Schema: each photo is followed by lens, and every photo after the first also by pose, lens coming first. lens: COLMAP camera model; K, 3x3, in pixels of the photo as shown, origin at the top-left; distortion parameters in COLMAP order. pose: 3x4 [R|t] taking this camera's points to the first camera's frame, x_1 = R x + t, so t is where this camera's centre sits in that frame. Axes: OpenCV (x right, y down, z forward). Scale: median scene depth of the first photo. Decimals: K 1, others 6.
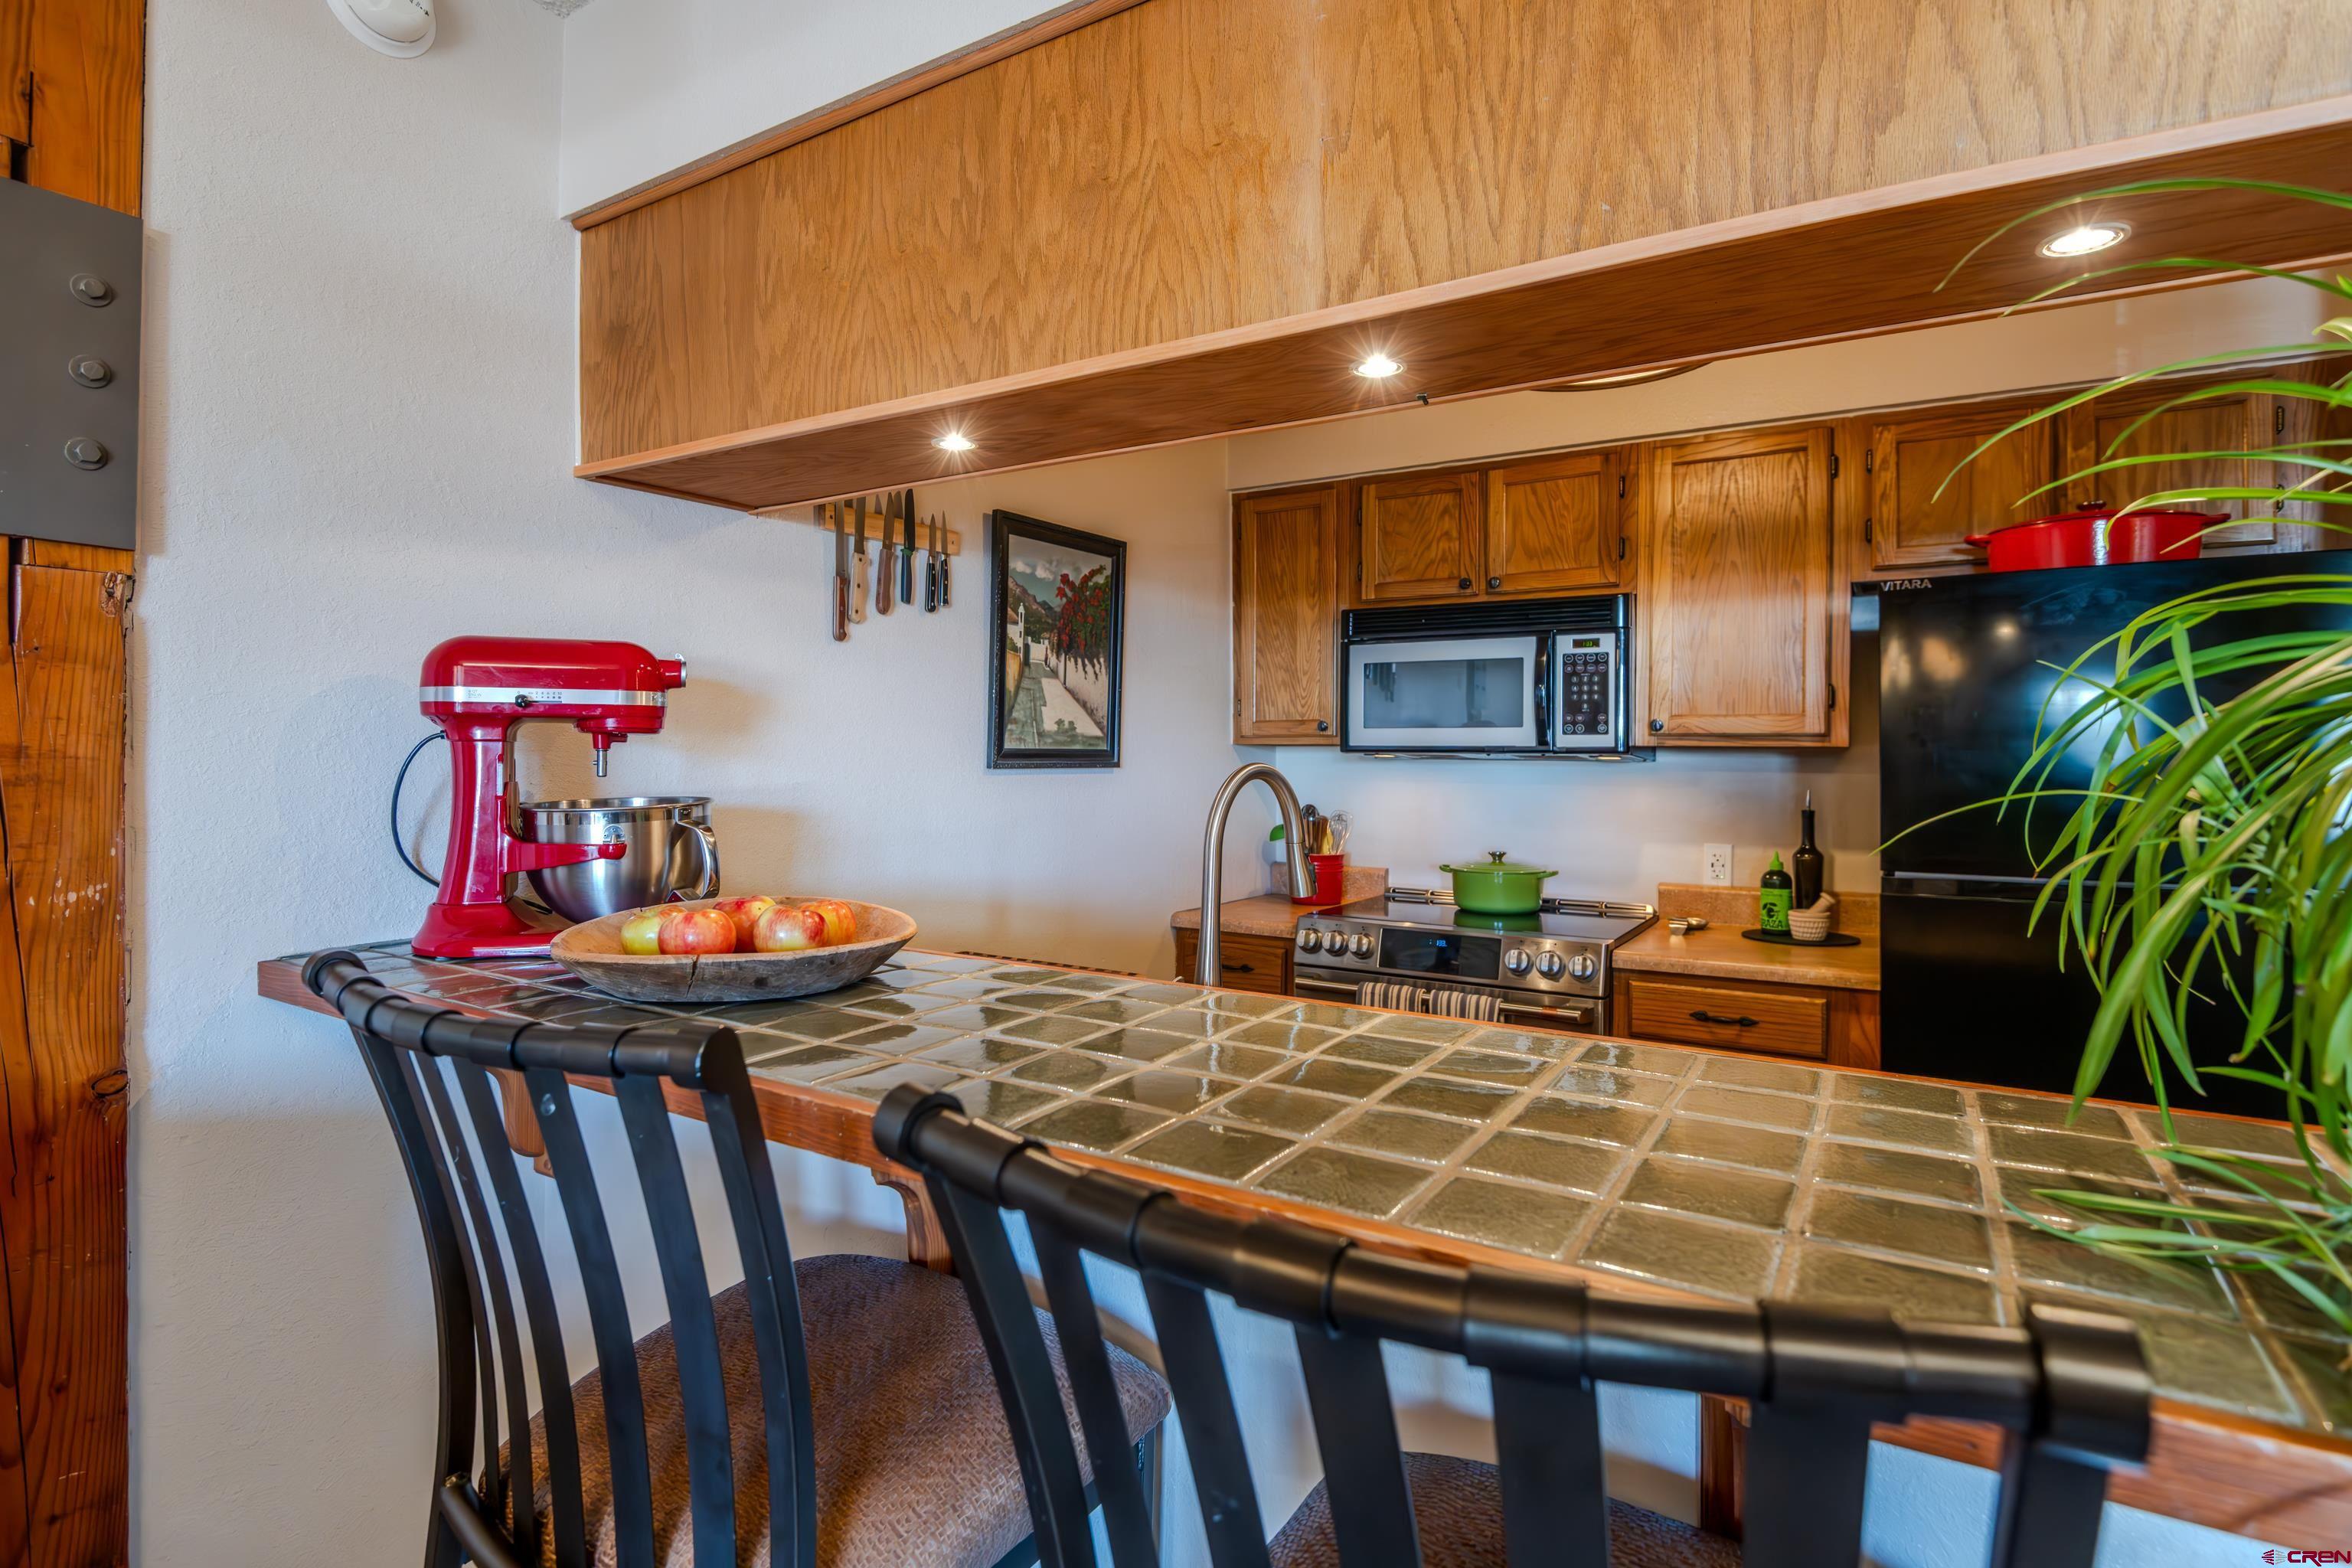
lens RADIAL K [[1152.1, 0, 1228.8], [0, 1152.1, 753.7], [0, 0, 1]] dist [-0.002893, -0.000370]
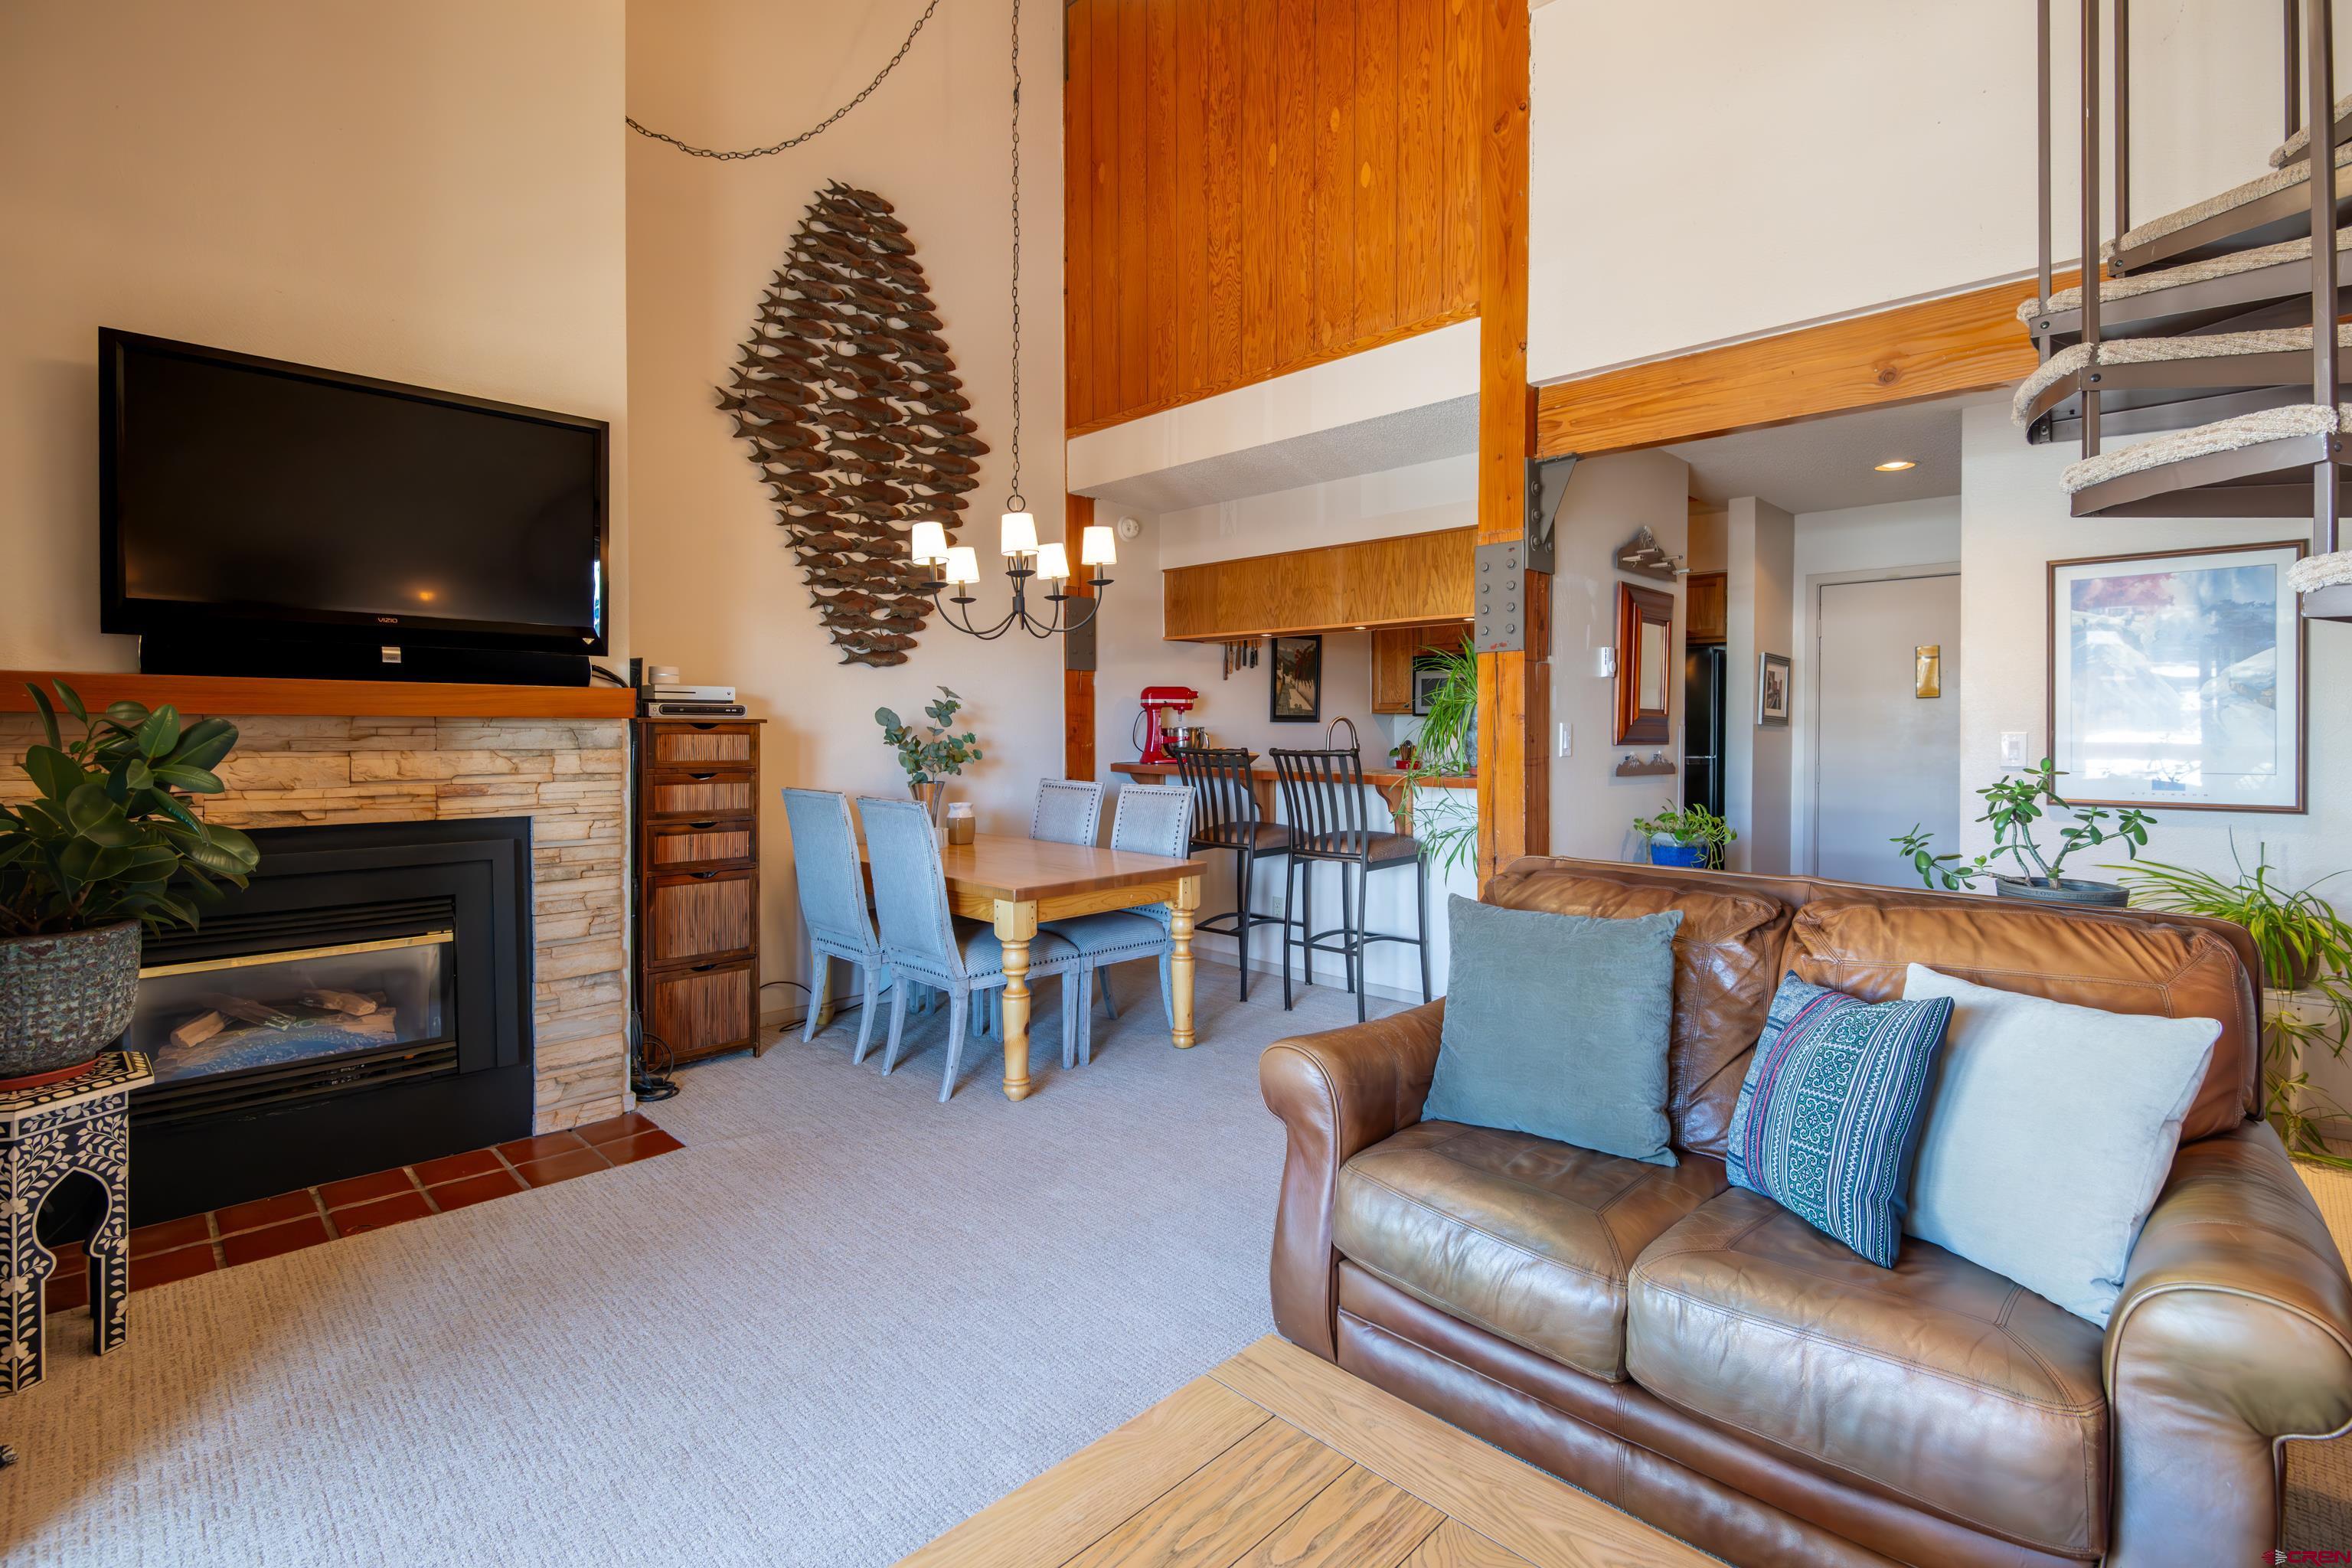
lens RADIAL K [[1085.1, 0, 1185.7], [0, 1085.1, 743.7], [0, 0, 1]] dist [0.012028, -0.006631]
pose [[0.965859, 0.002716, -0.259056, 0.266229], [0.001331, 0.999880, 0.015447, 0.024101], [0.259067, -0.015264, 0.965739, -1.544153]]
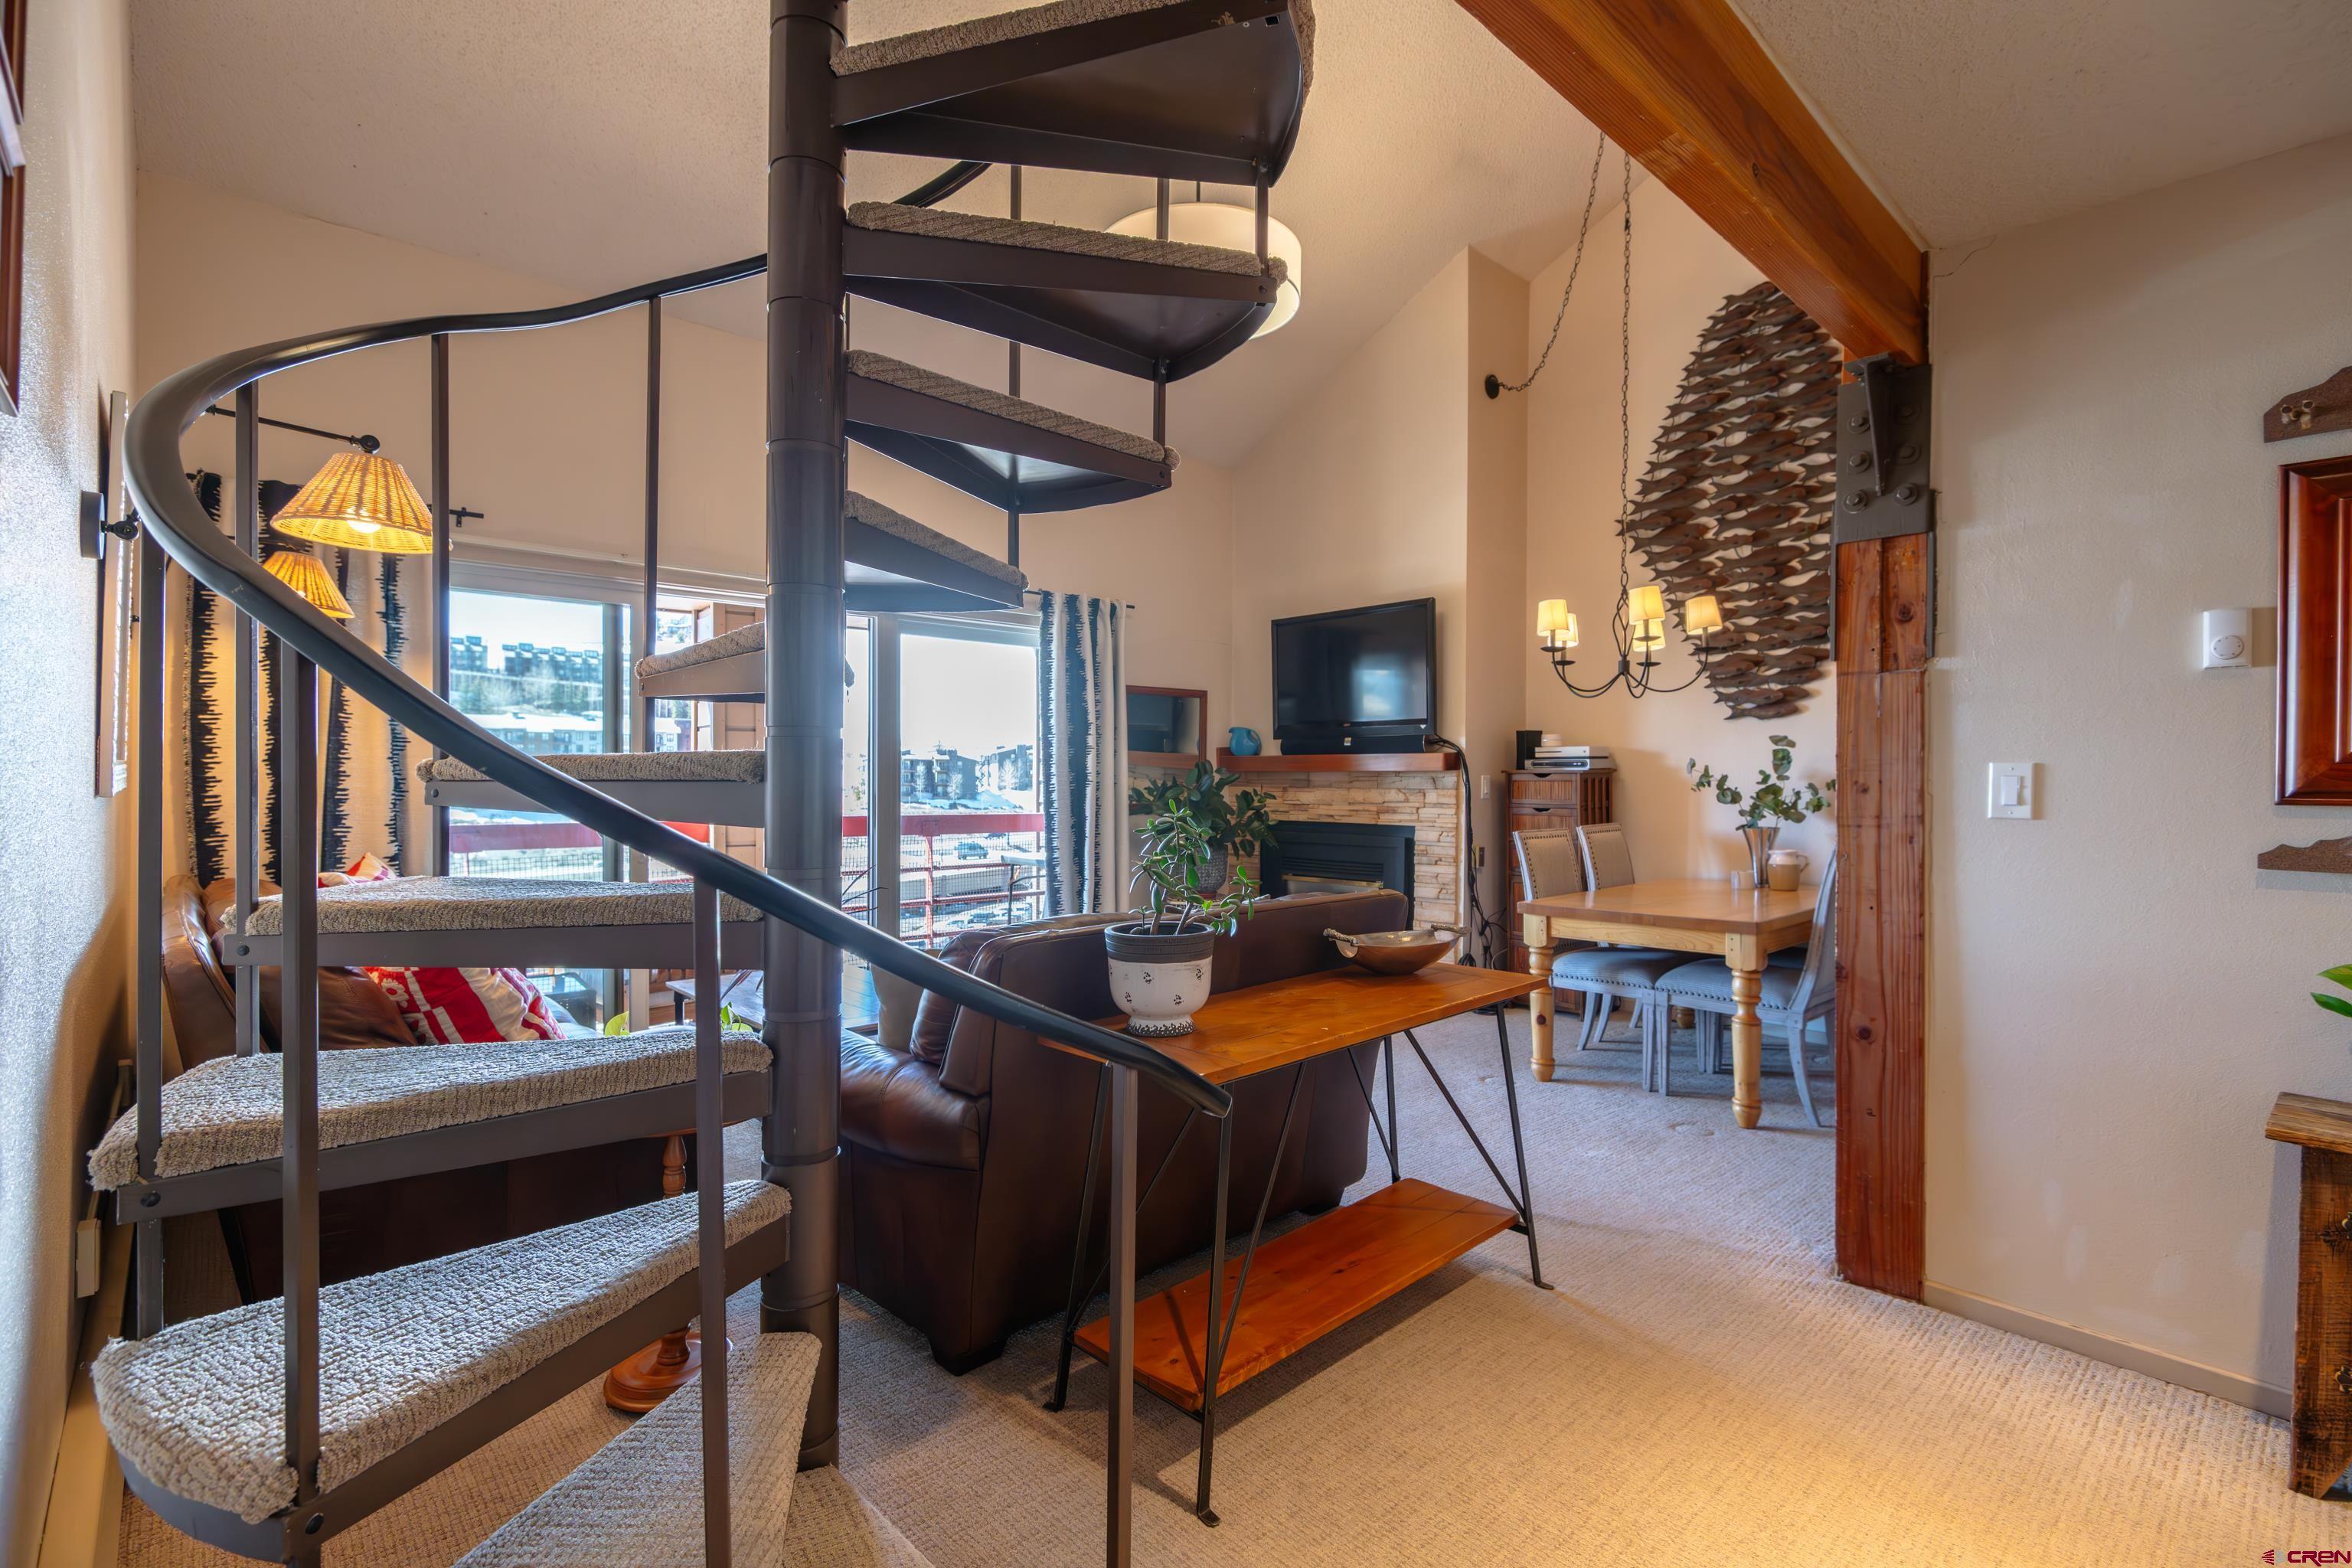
lens RADIAL K [[1084.9, 0, 1209.4], [0, 1084.9, 786.5], [0, 0, 1]] dist [0.002043, 0.000084]
pose [[-0.290646, 0.003469, -0.956824, 1.441677], [0.000655, 0.999994, 0.003426, 0.035958], [0.956830, 0.000369, -0.290647, -0.319698]]
